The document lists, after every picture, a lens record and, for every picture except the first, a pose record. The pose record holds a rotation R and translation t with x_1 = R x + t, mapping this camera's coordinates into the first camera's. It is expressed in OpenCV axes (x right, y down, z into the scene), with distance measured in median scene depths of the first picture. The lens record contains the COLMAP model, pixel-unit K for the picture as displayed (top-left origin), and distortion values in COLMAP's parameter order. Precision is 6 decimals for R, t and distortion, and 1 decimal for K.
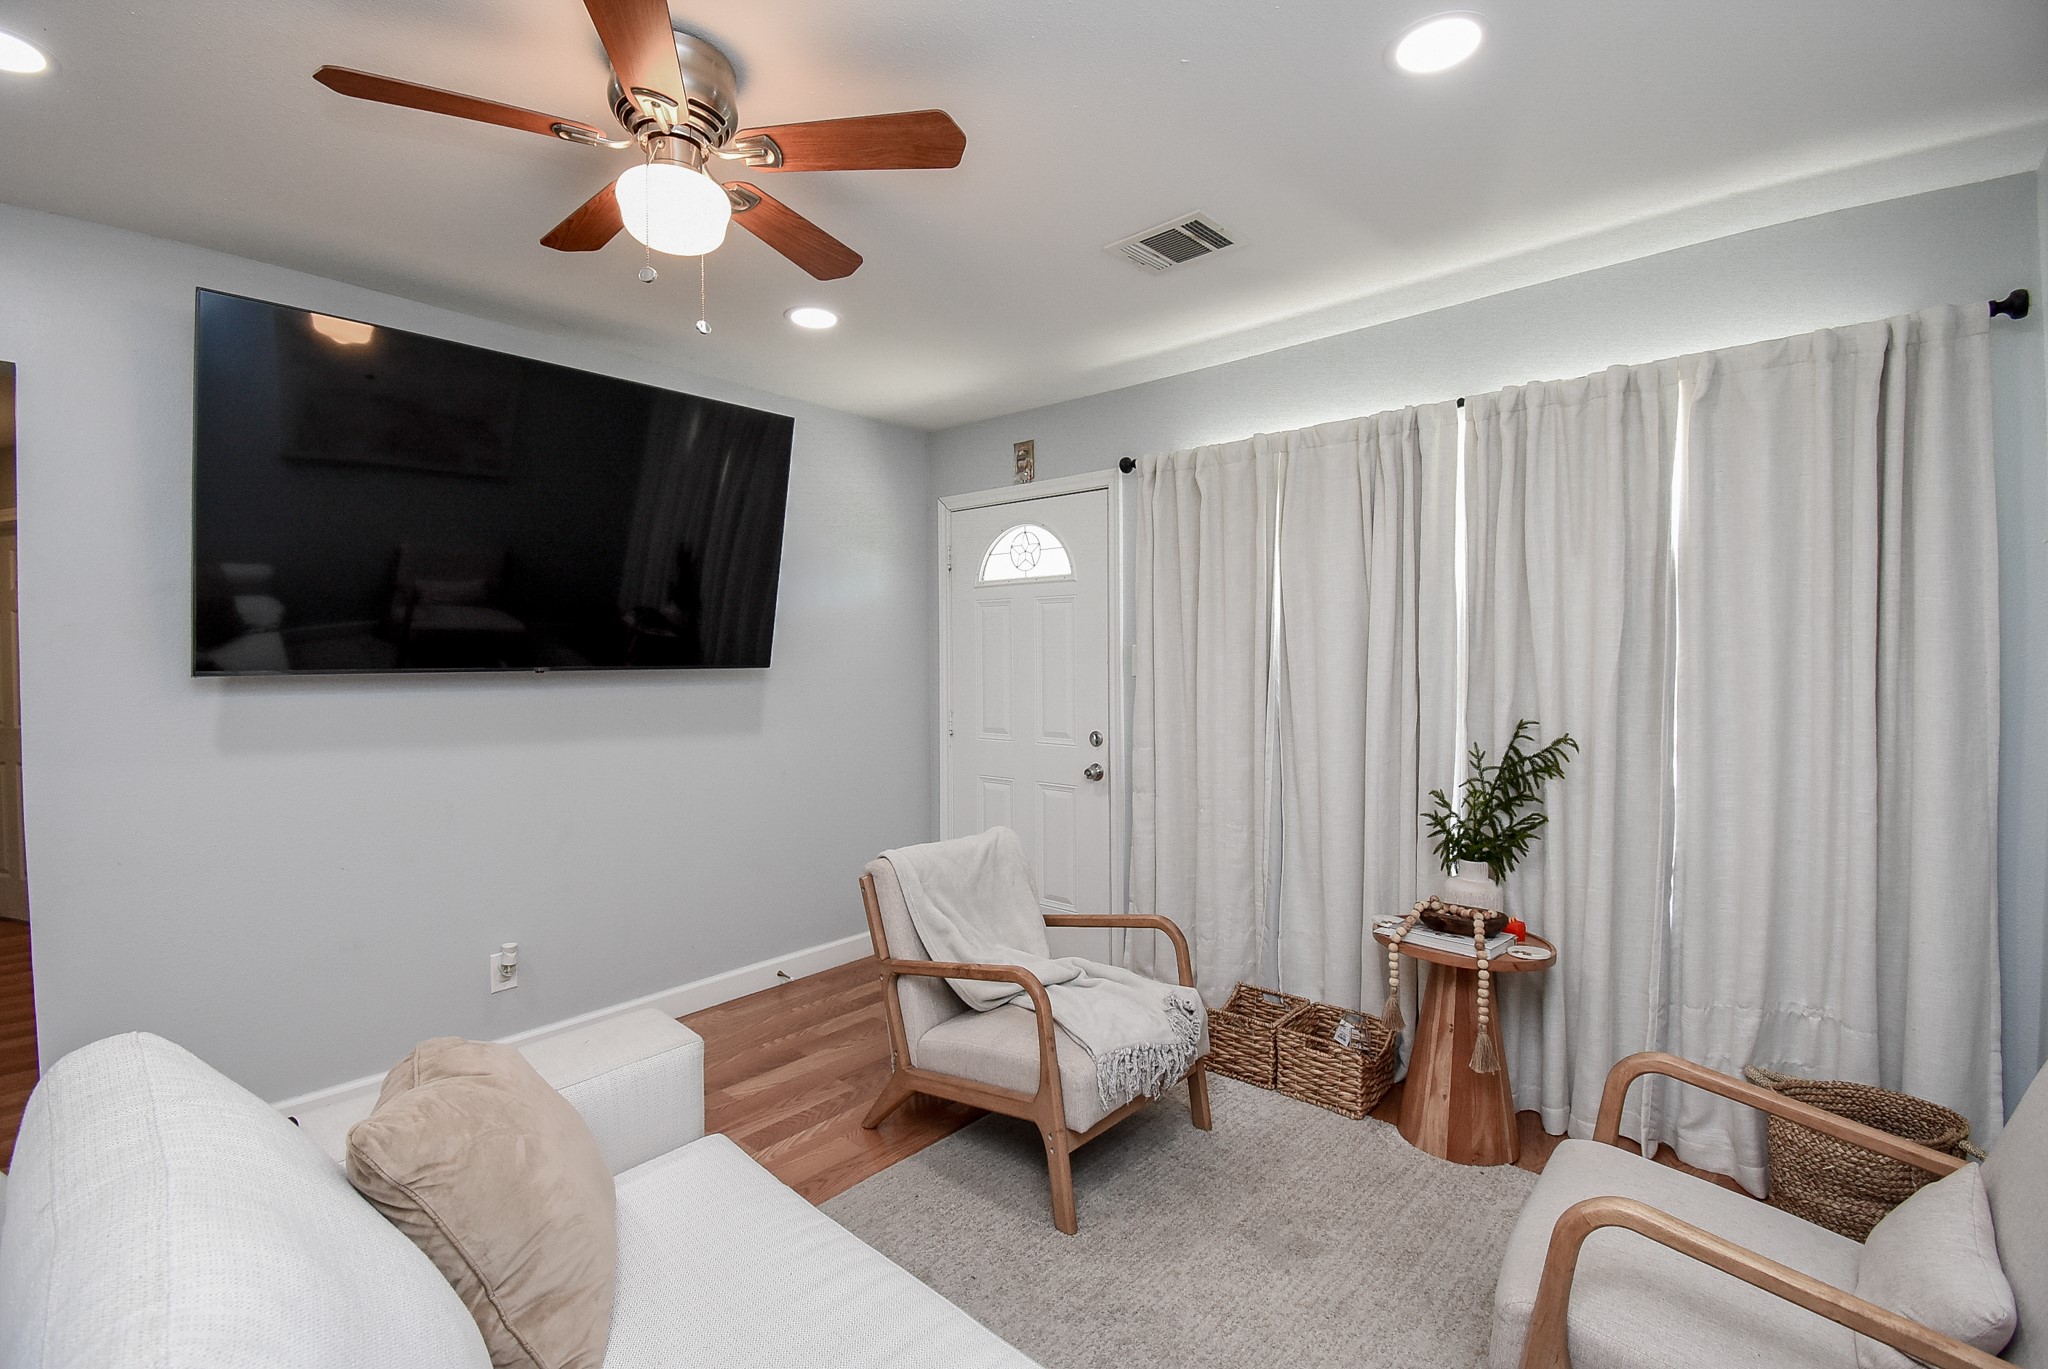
lens RADIAL K [[901.5, 0, 1022.9], [0, 901.5, 677.3], [0, 0, 1]] dist [0.006986, -0.012874]
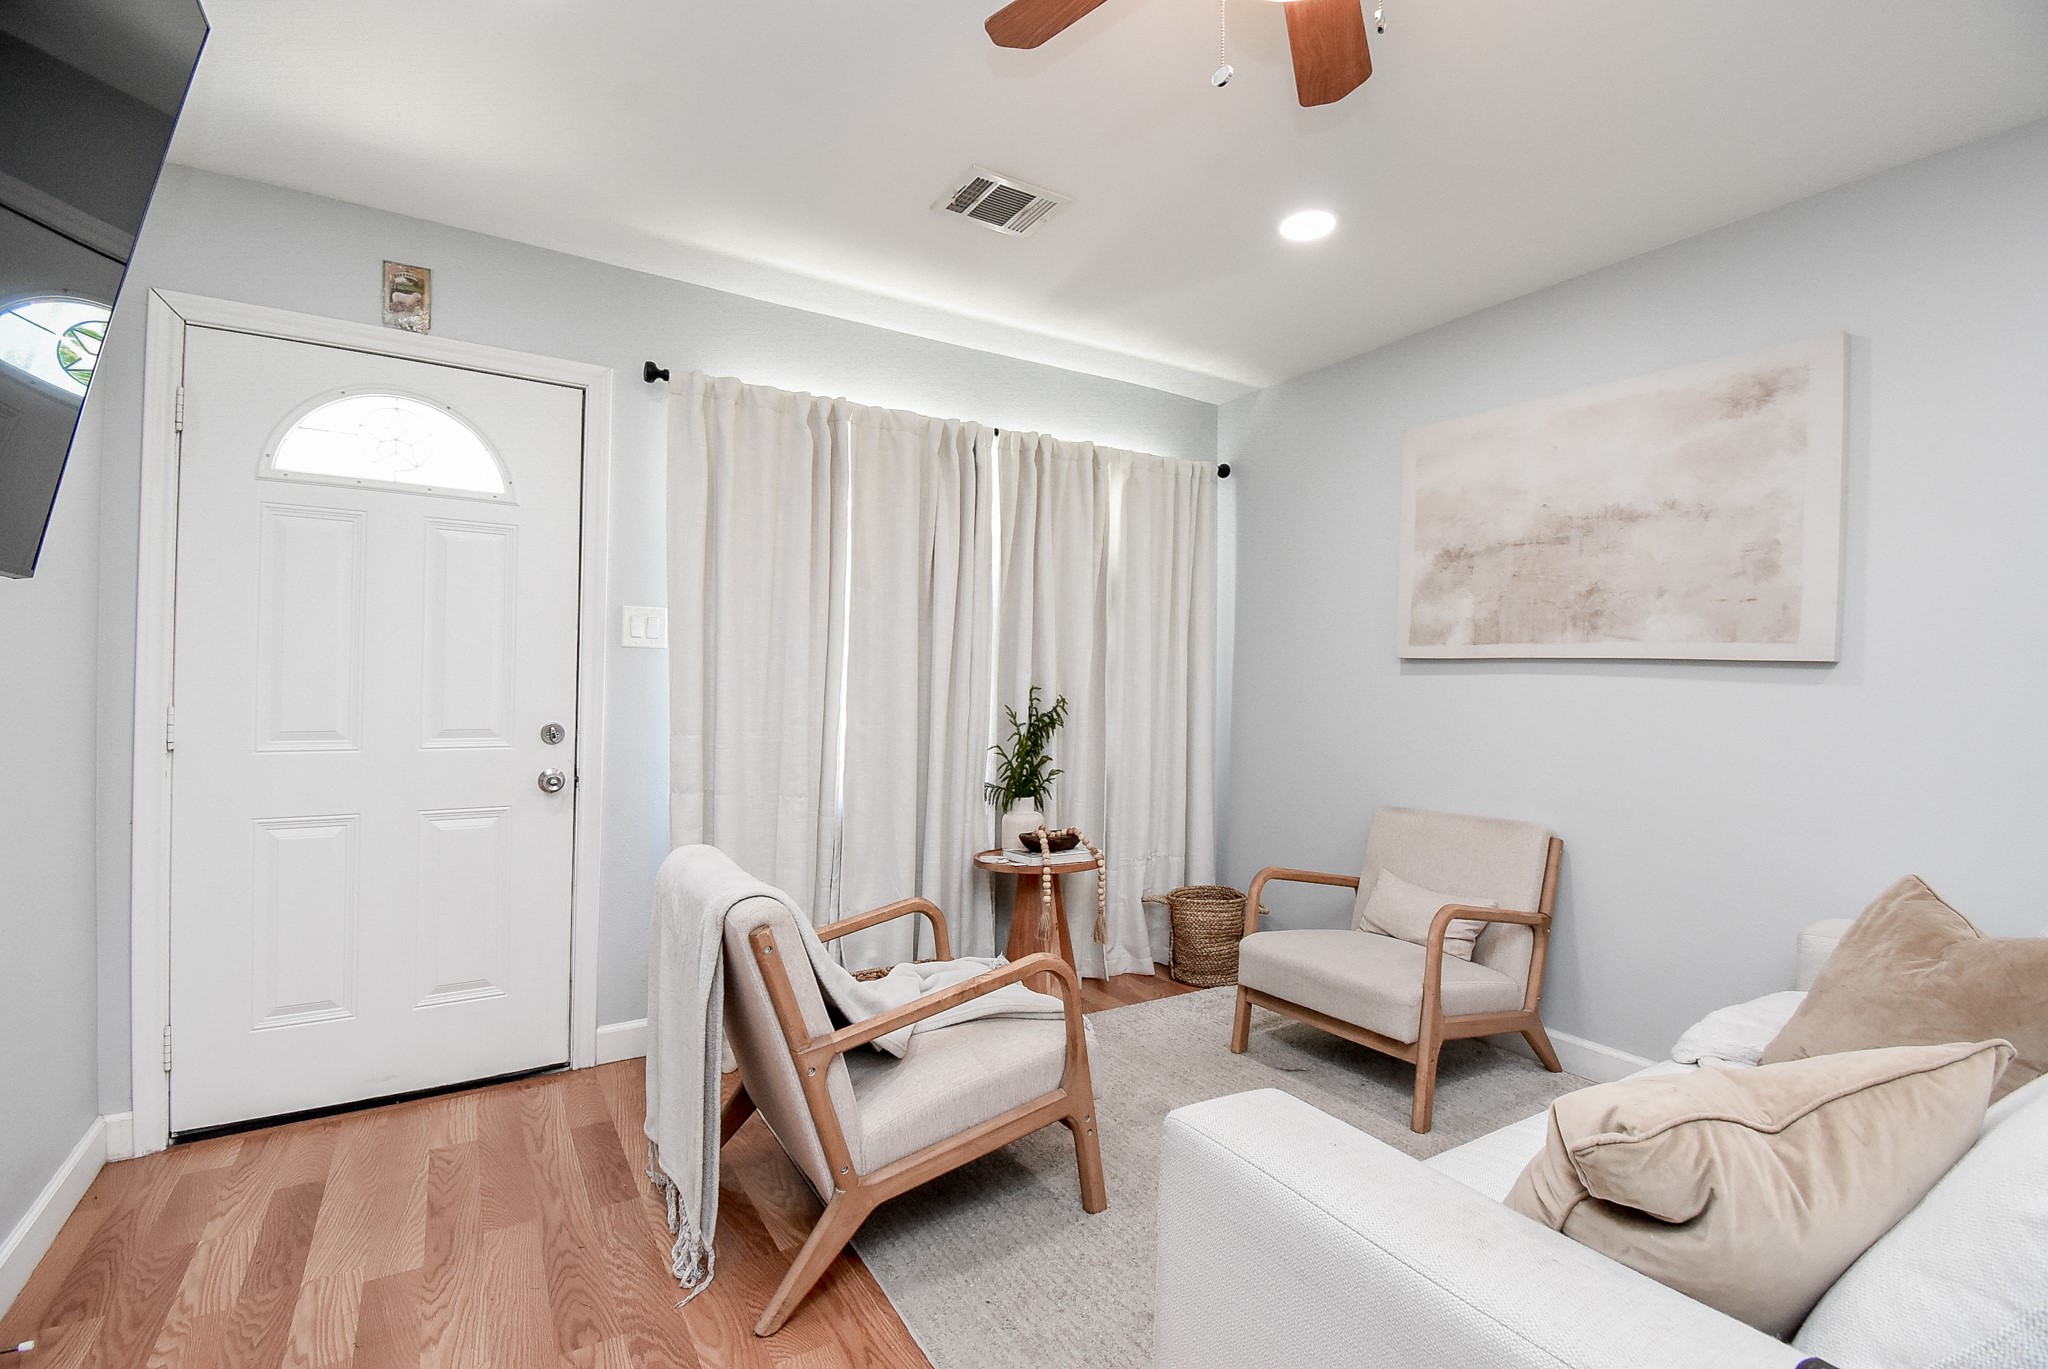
lens RADIAL K [[901.5, 0, 1022.9], [0, 901.5, 677.3], [0, 0, 1]] dist [0.006986, -0.012874]
pose [[0.288372, 0.012996, 0.957430, -0.725390], [0.006201, 0.999862, -0.015440, 0.055101], [-0.957498, 0.010389, 0.288251, 0.647015]]
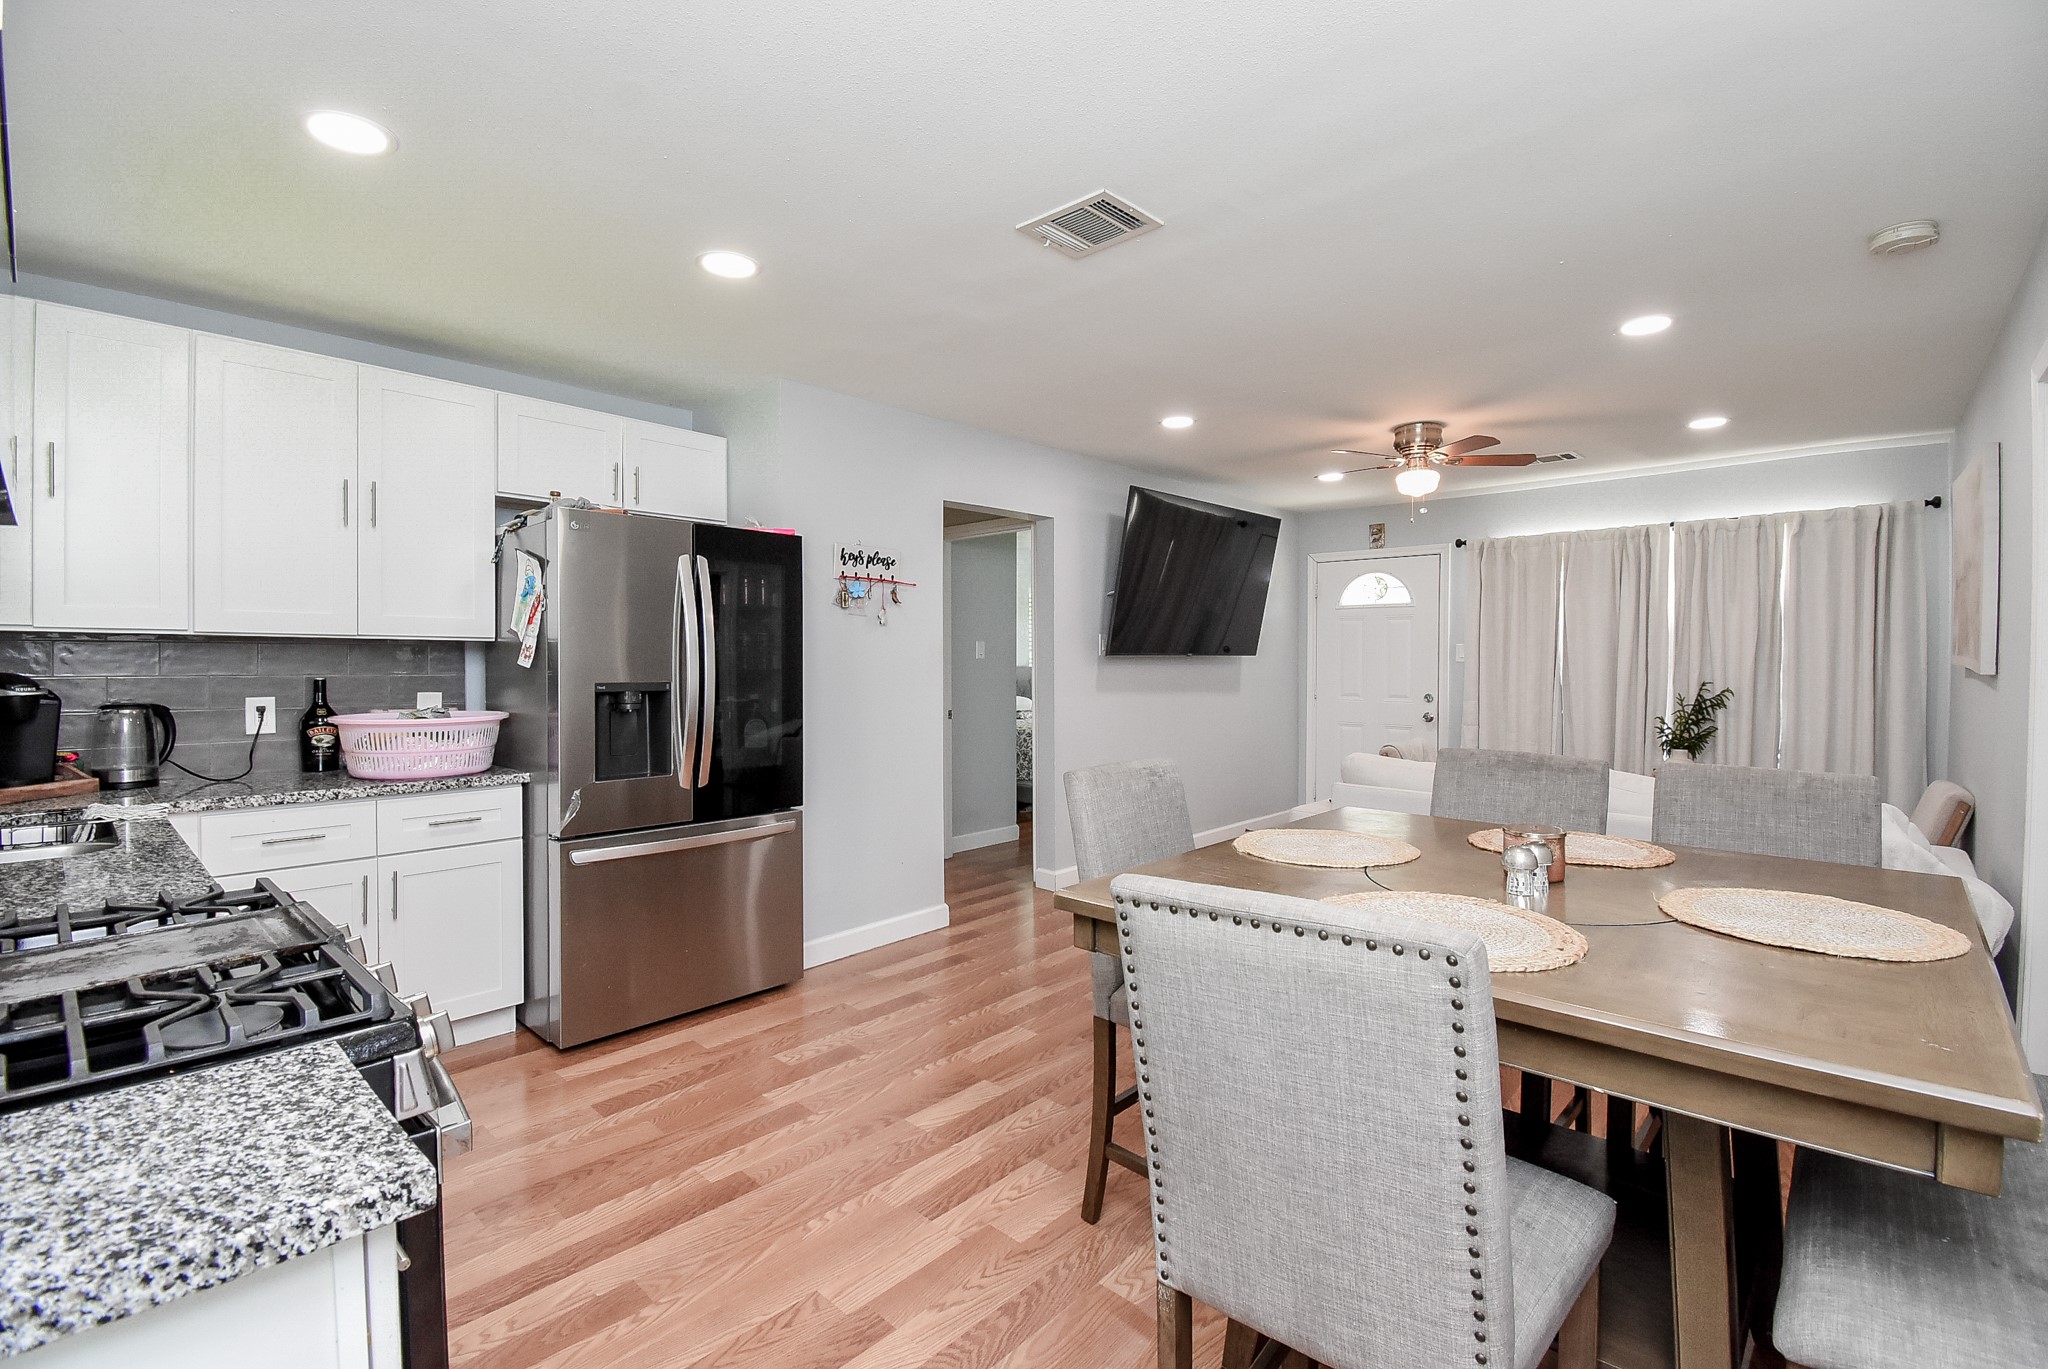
lens RADIAL K [[915.0, 0, 977.1], [0, 915.0, 682.8], [0, 0, 1]] dist [-0.029940, -0.000001]
pose [[0.996311, 0.004452, -0.085701, -0.931784], [-0.003683, 0.999952, 0.009130, 0.037921], [0.085737, -0.008780, 0.996279, -1.190849]]
